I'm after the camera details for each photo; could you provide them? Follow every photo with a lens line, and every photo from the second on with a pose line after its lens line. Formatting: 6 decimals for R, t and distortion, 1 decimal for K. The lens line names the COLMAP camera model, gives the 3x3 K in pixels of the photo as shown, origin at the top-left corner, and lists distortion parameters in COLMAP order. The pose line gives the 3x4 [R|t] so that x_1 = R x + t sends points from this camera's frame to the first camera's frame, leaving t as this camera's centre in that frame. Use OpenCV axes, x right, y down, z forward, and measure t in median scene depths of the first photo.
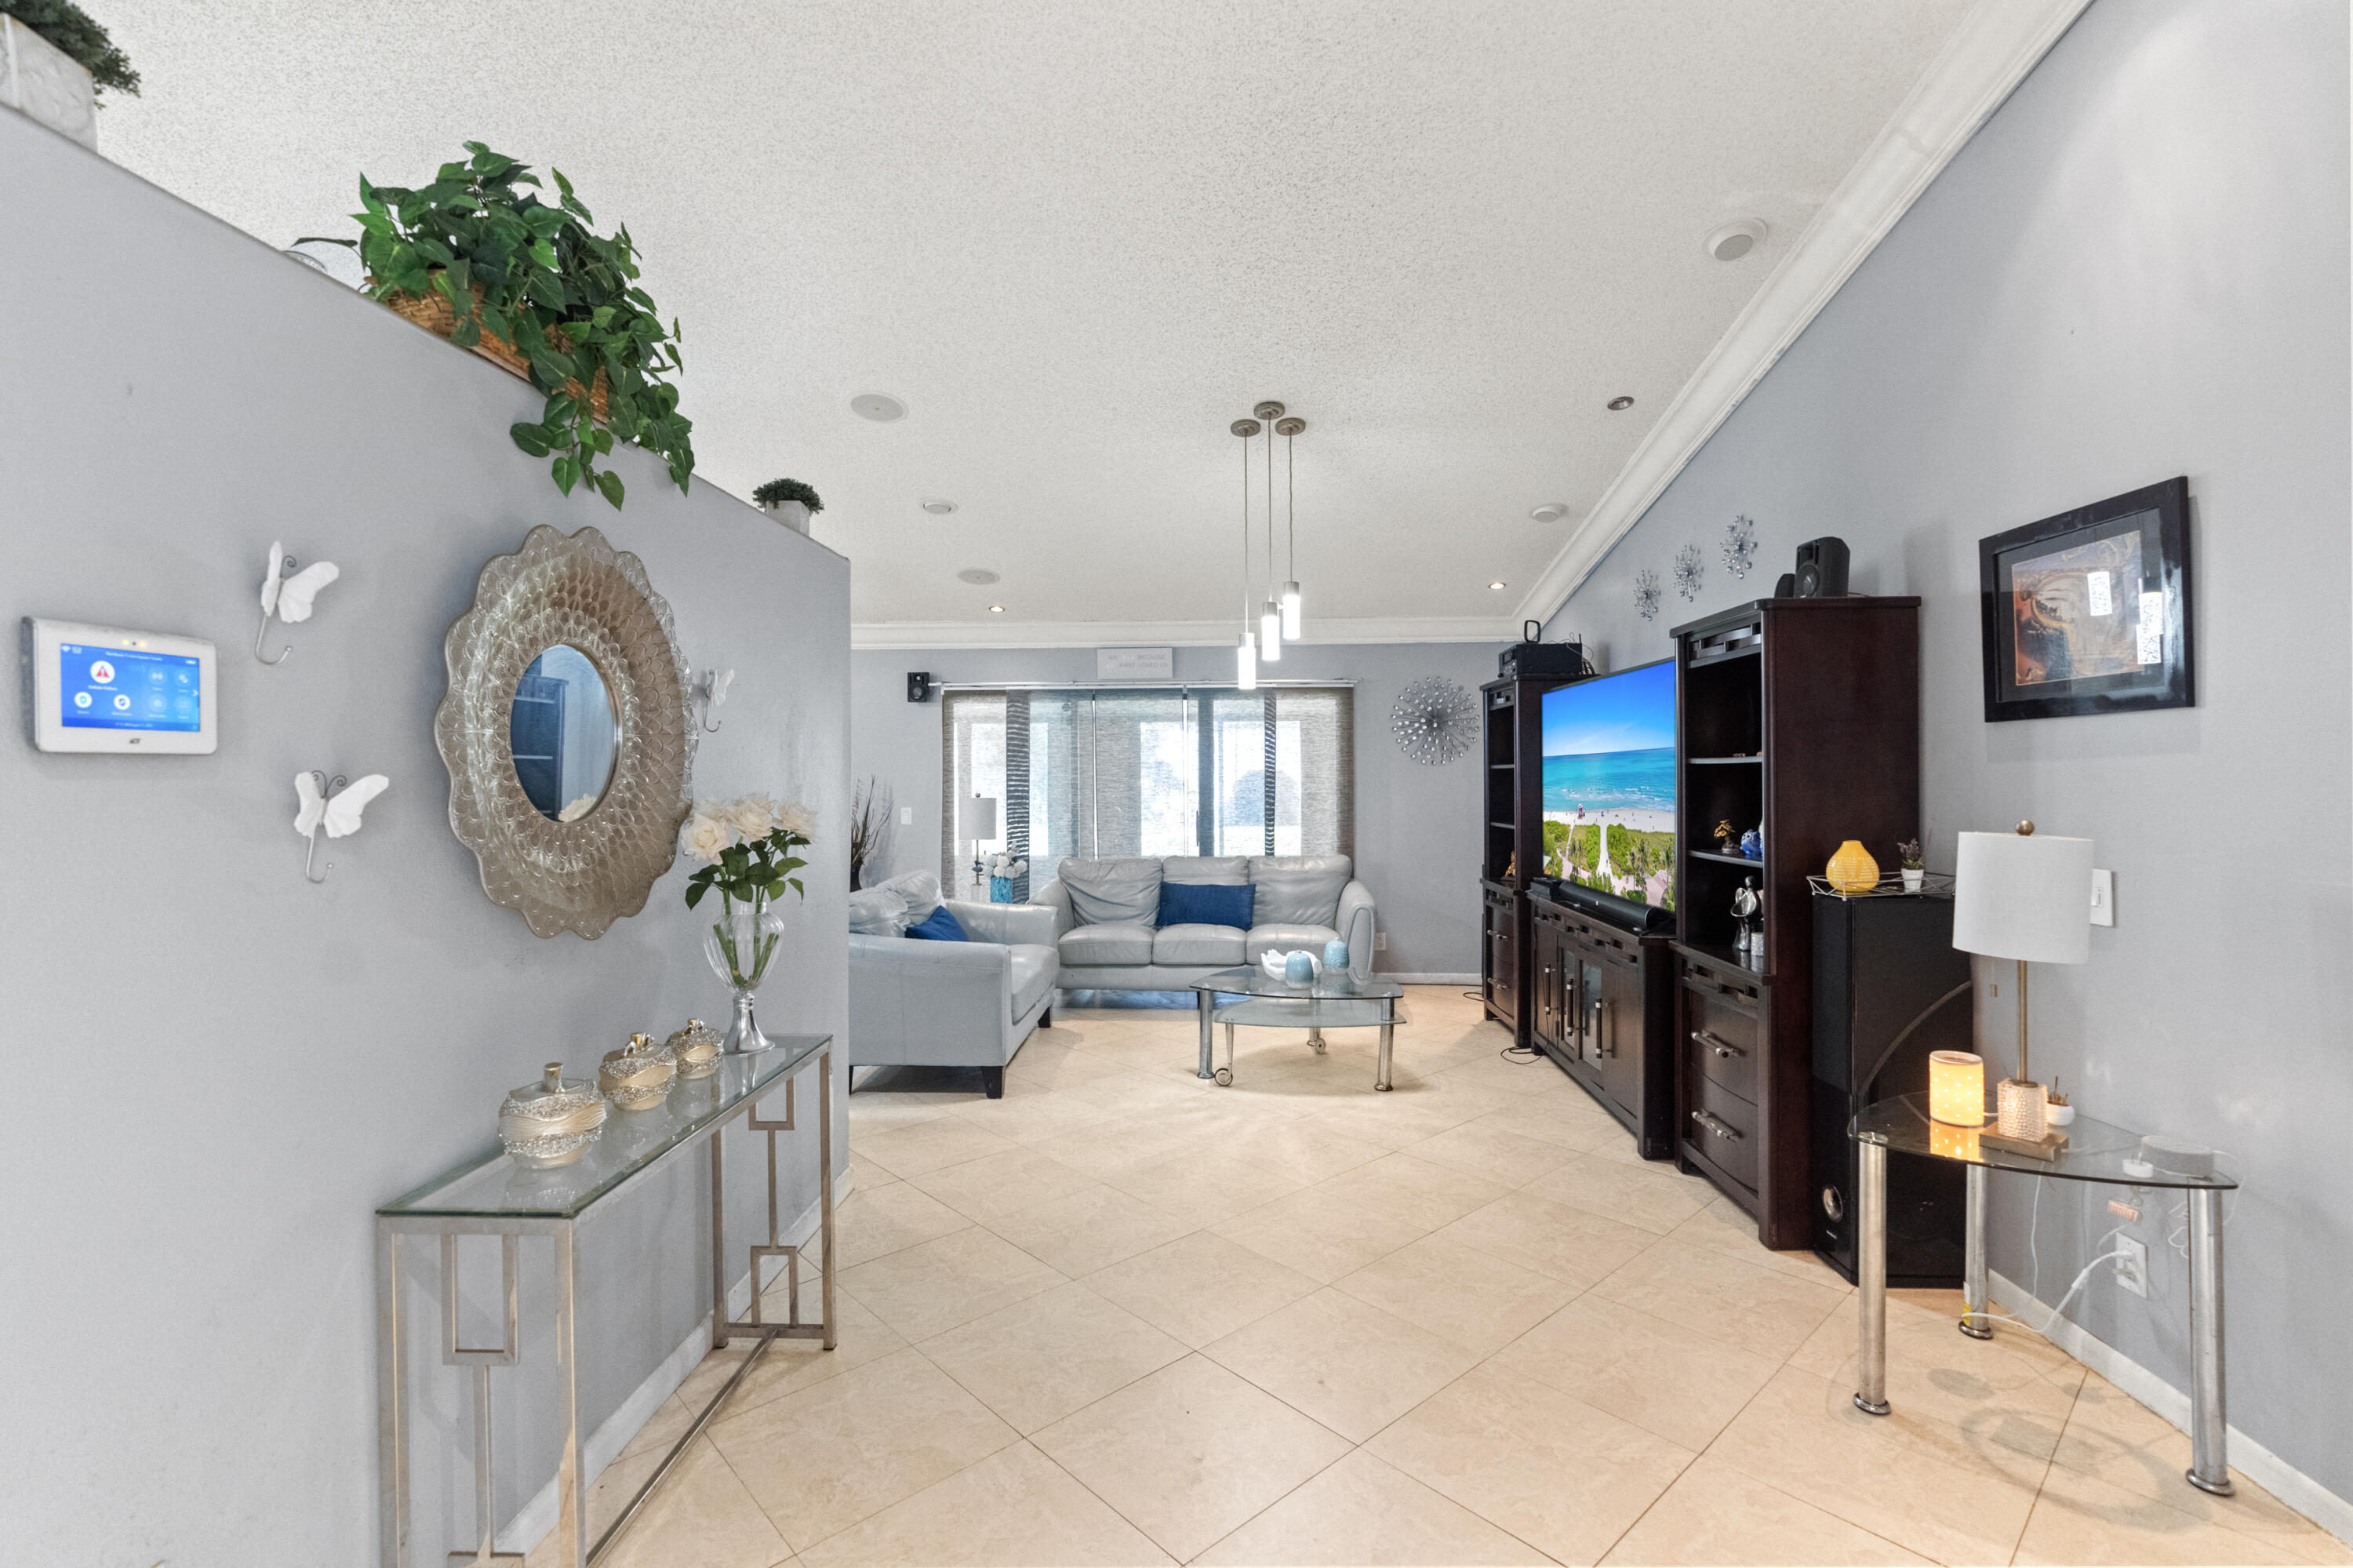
lens RADIAL K [[1061.7, 0, 1183.4], [0, 1061.7, 778.0], [0, 0, 1]] dist [-0.001806, 0.000890]
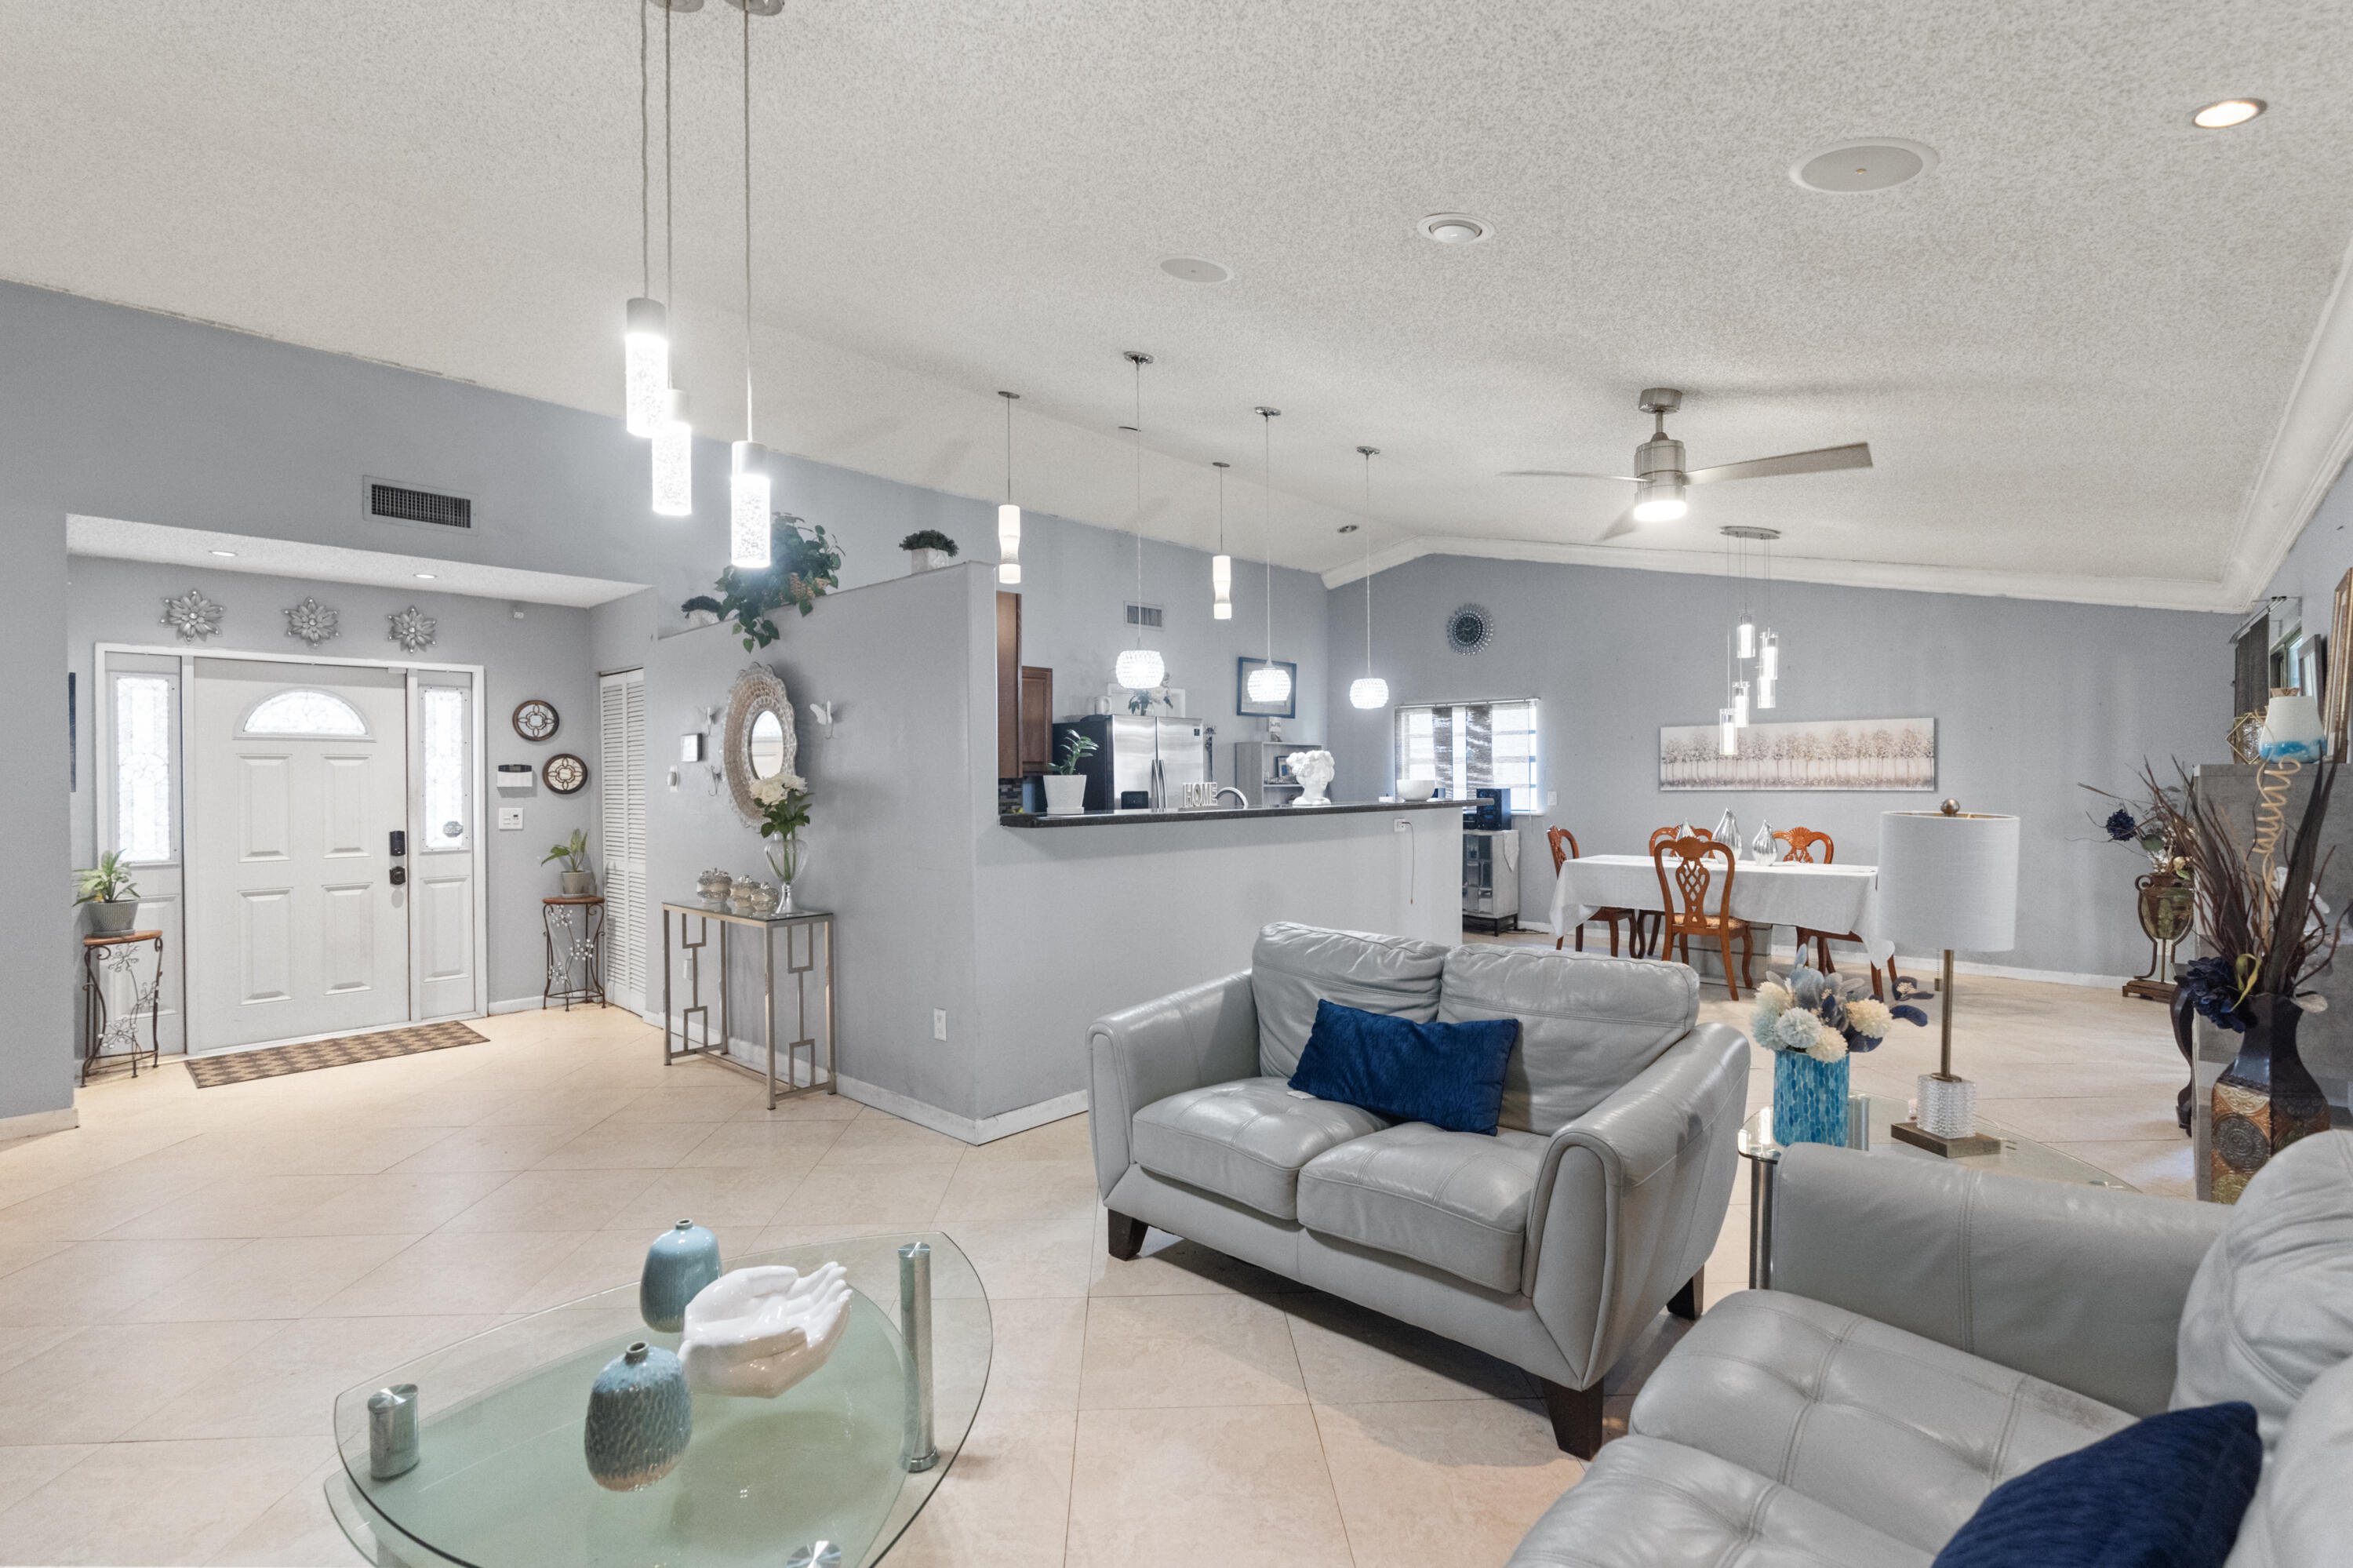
lens RADIAL K [[1065.0, 0, 1184.3], [0, 1065.0, 783.6], [0, 0, 1]] dist [-0.003316, 0.000229]
pose [[-0.642200, 0.015146, -0.766387, 0.284703], [0.005434, 0.999870, 0.015207, 0.003202], [0.766517, 0.005602, -0.642199, 1.399661]]
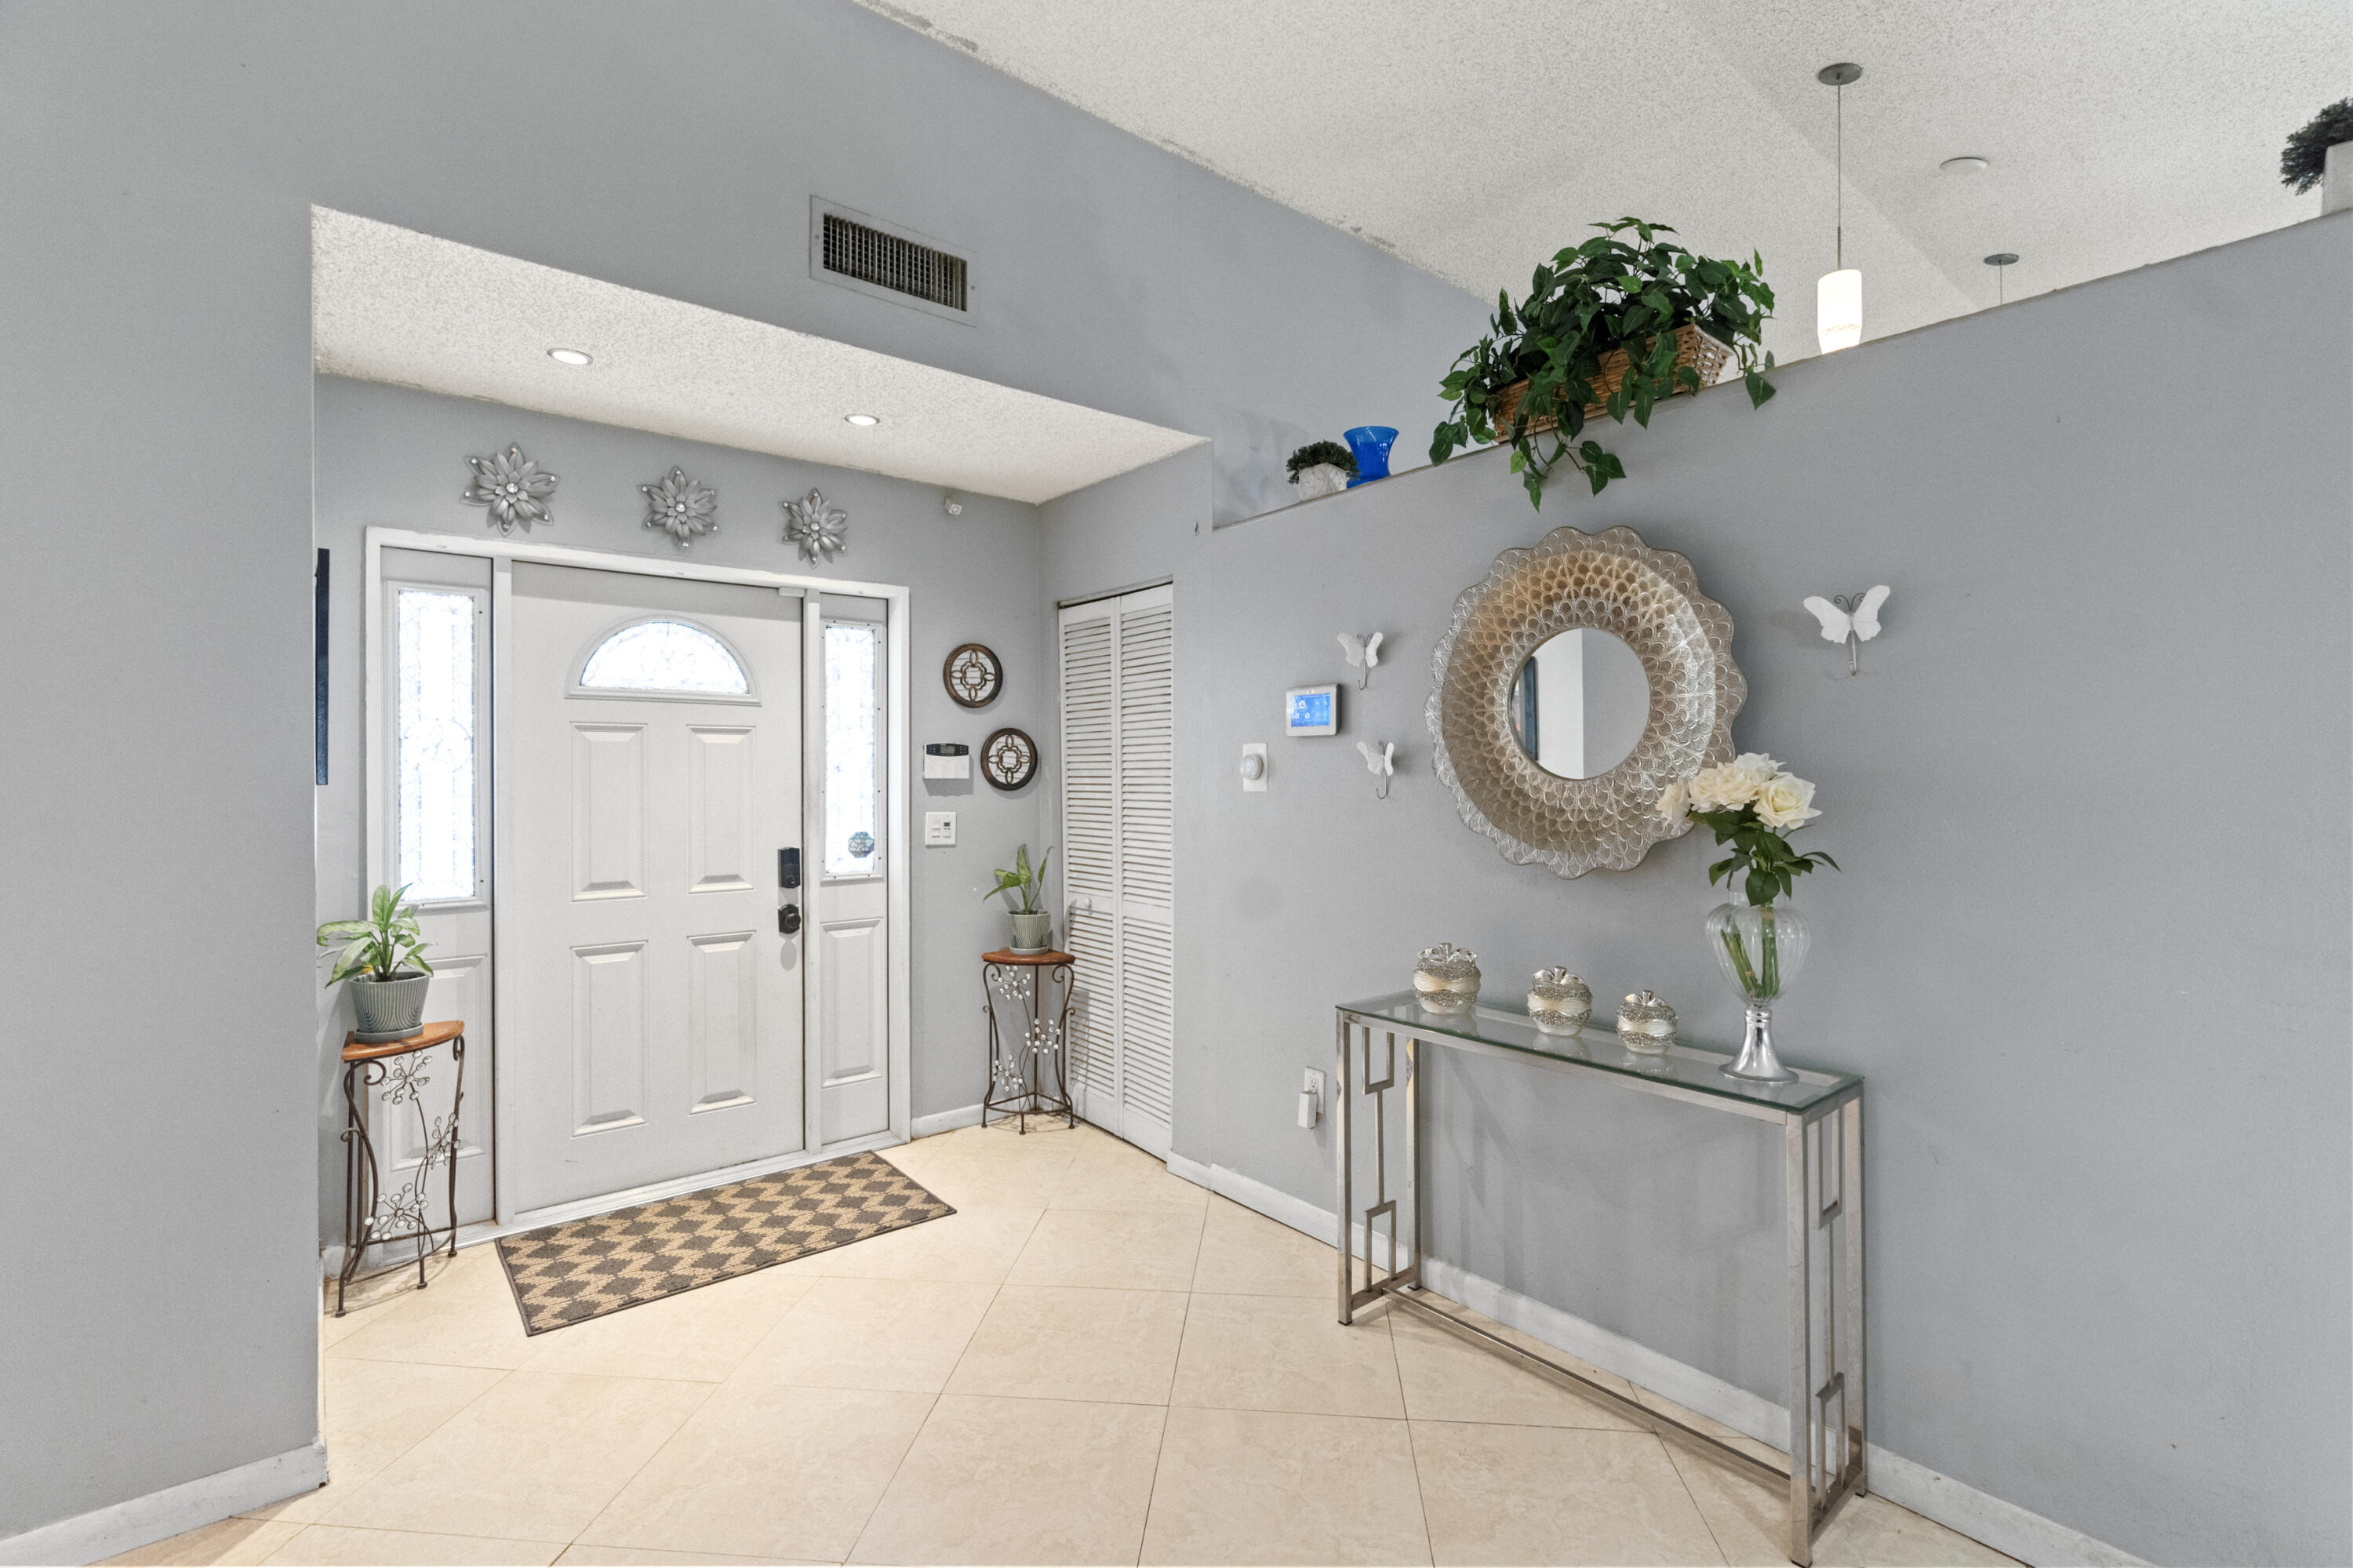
lens RADIAL K [[1061.7, 0, 1183.4], [0, 1061.7, 778.0], [0, 0, 1]] dist [-0.001806, 0.000890]
pose [[-0.744093, 0.010250, -0.667997, 0.229336], [0.000423, 0.999889, 0.014872, 0.009610], [0.668076, 0.010784, -0.744015, 0.676403]]
